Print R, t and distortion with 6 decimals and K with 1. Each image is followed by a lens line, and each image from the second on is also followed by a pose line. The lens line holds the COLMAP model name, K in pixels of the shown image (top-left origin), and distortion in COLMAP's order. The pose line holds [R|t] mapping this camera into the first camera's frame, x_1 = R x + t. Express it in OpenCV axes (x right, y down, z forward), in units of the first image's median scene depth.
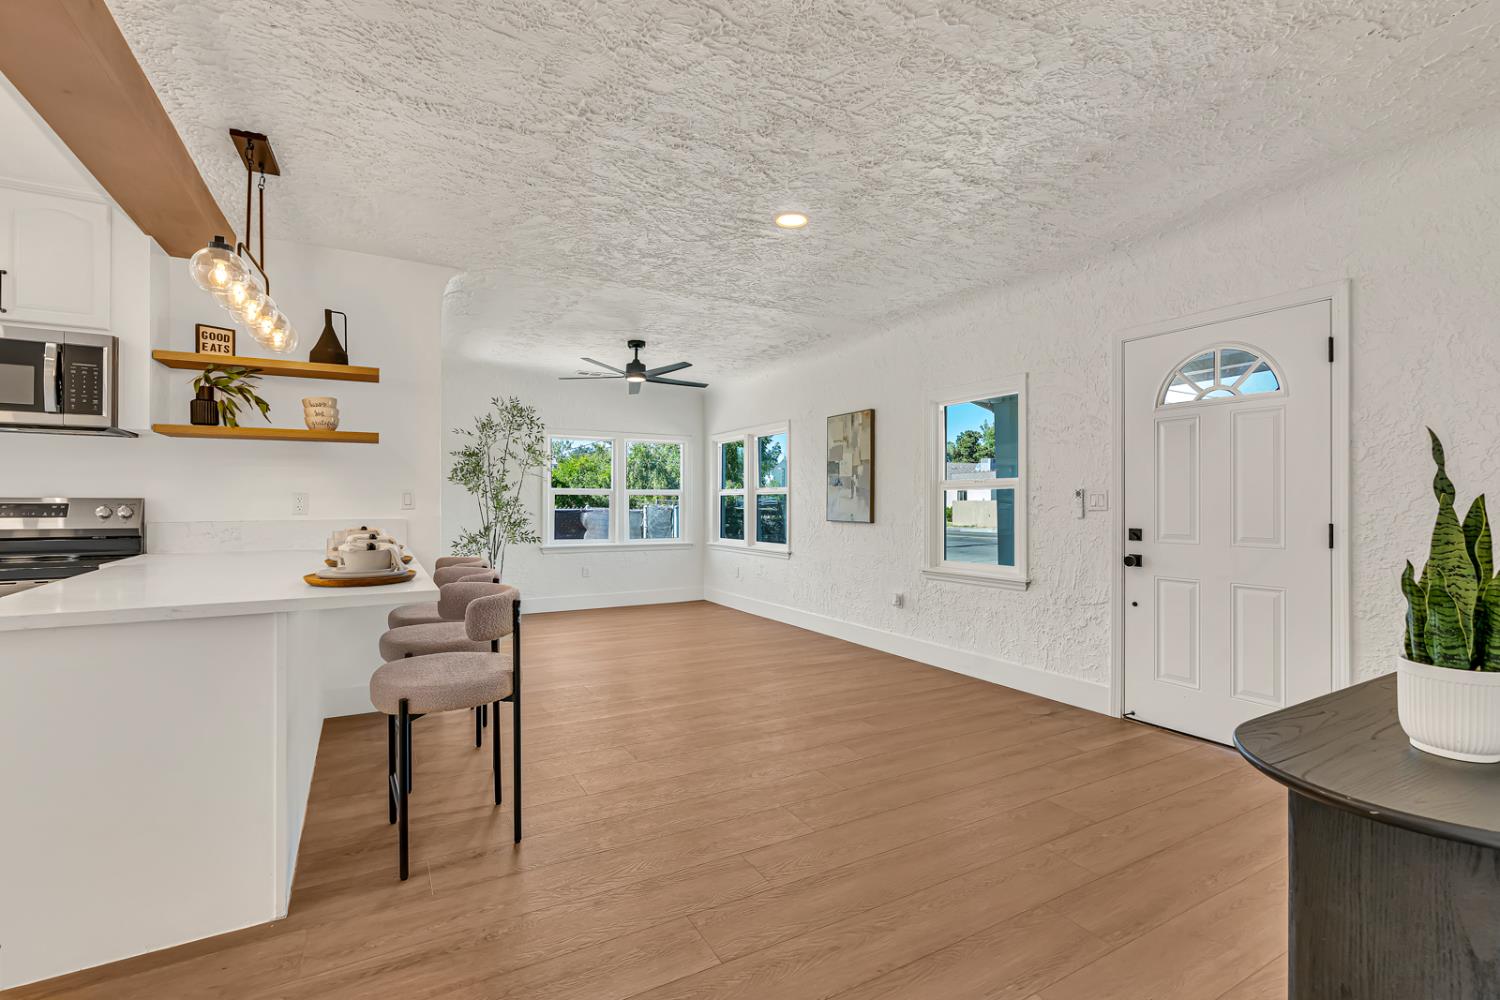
lens RADIAL K [[687.1, 0, 766.7], [0, 687.1, 501.7], [0, 0, 1]] dist [-0.006294, 0.002485]
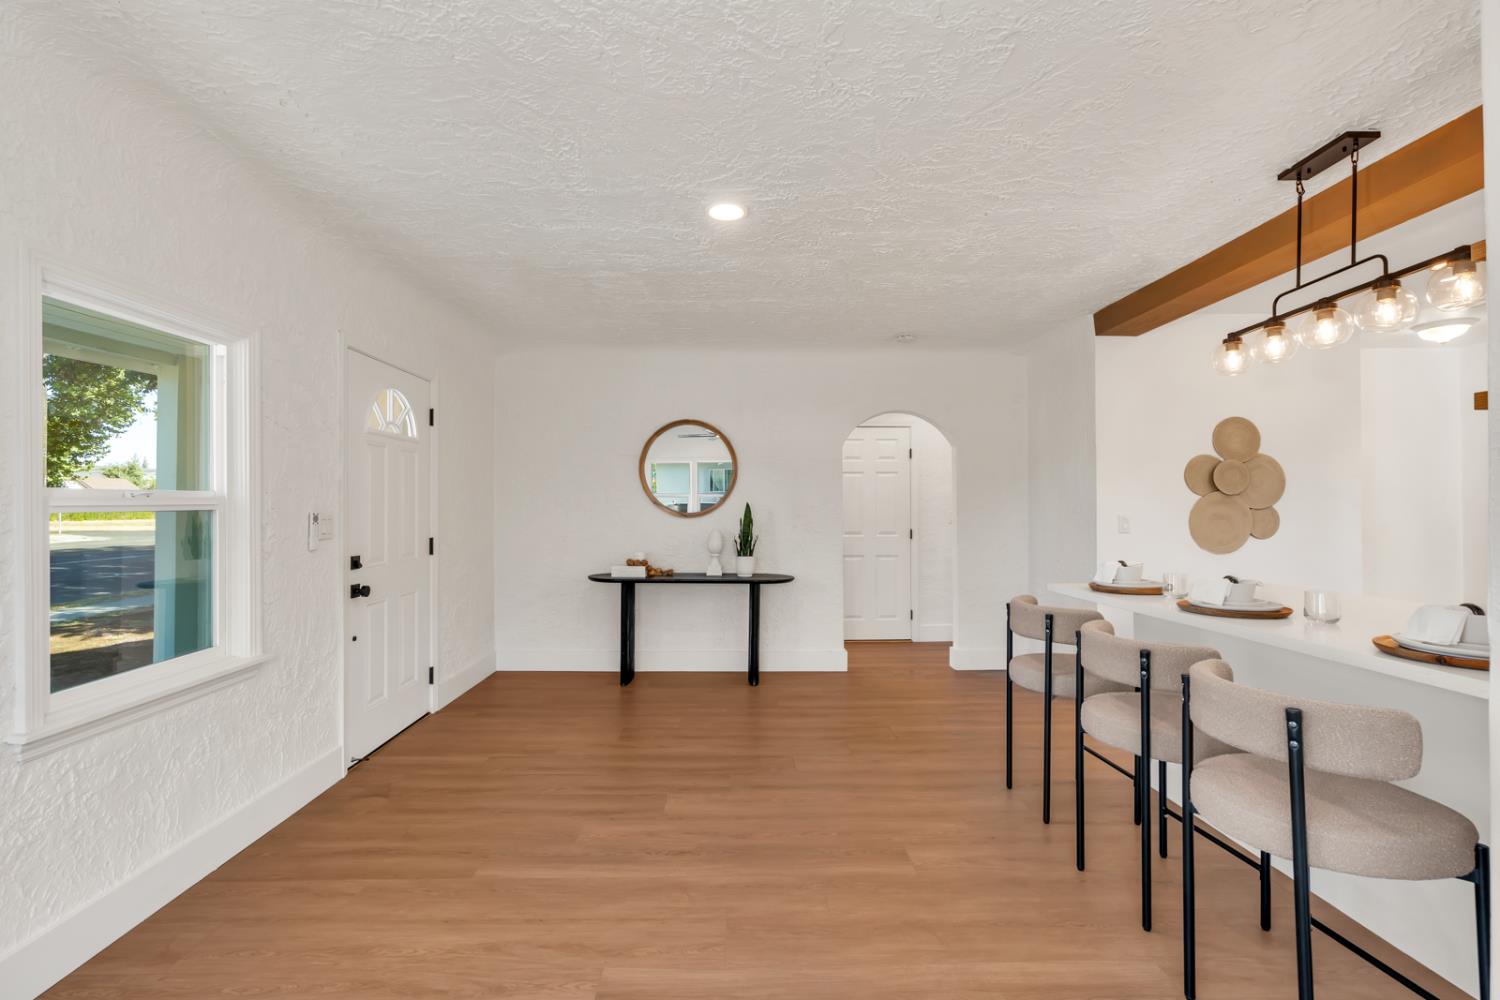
lens RADIAL K [[687.1, 0, 743.9], [0, 687.1, 495.3], [0, 0, 1]] dist [-0.006294, 0.002485]
pose [[-0.872655, 0.004872, 0.488313, -0.386729], [-0.000456, 0.999942, -0.010792, -0.034459], [-0.488337, -0.009640, -0.872602, 1.644012]]
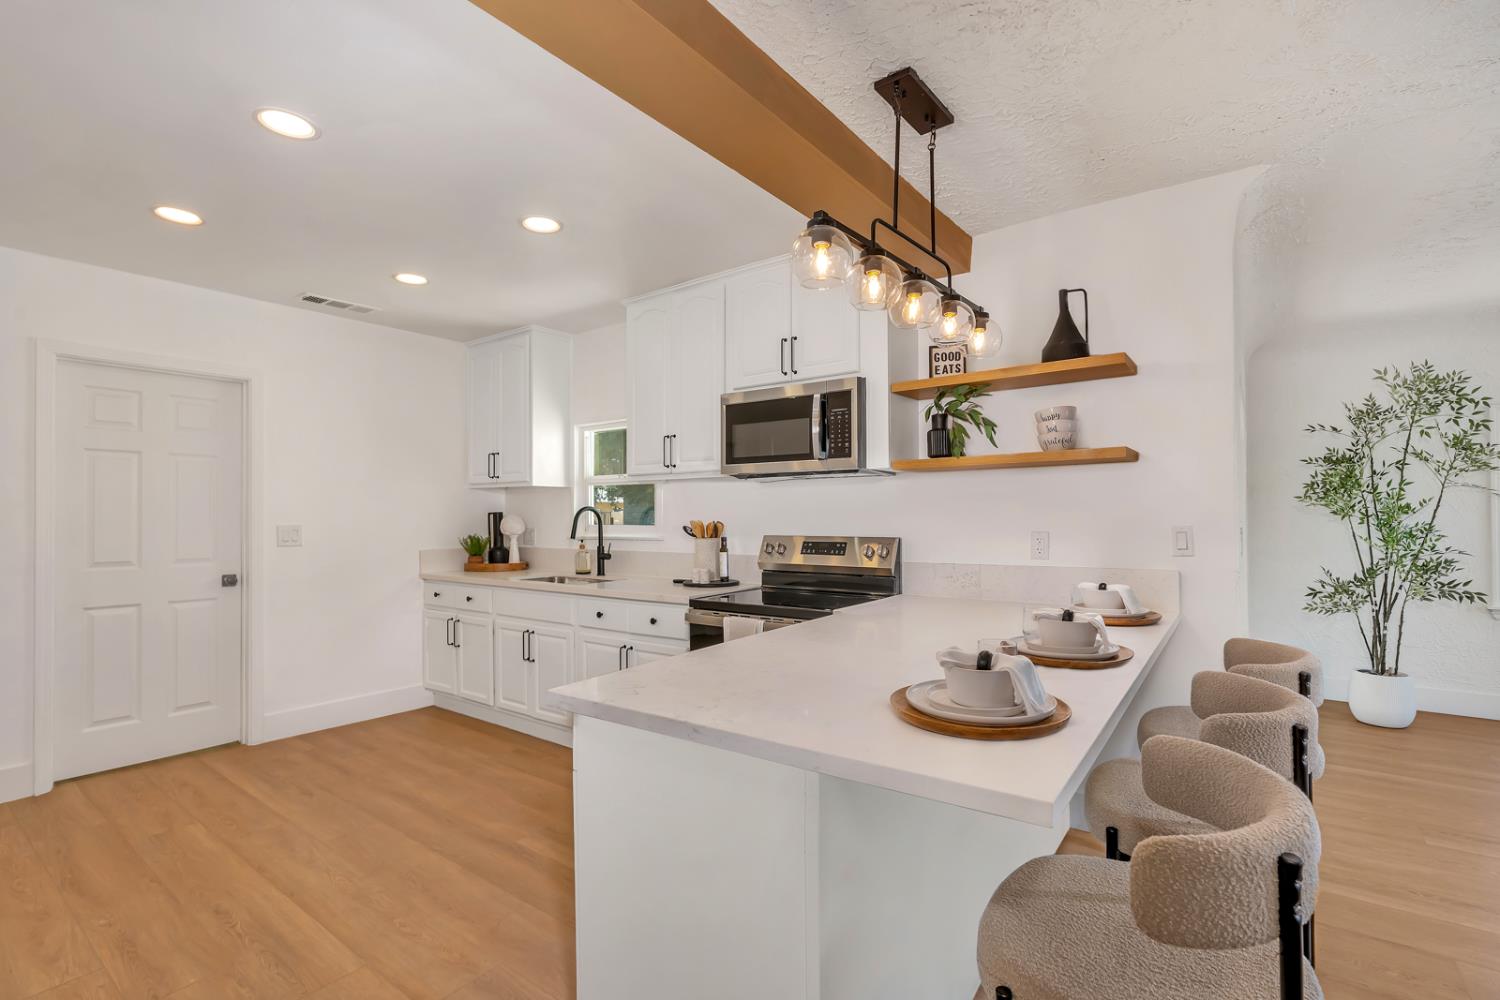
lens RADIAL K [[687.1, 0, 750.3], [0, 687.1, 509.9], [0, 0, 1]] dist [-0.006294, 0.002485]
pose [[0.399130, -0.013717, -0.916792, -0.090729], [0.007718, 0.999903, -0.011601, -0.032898], [0.916862, -0.002446, 0.399197, 0.393023]]
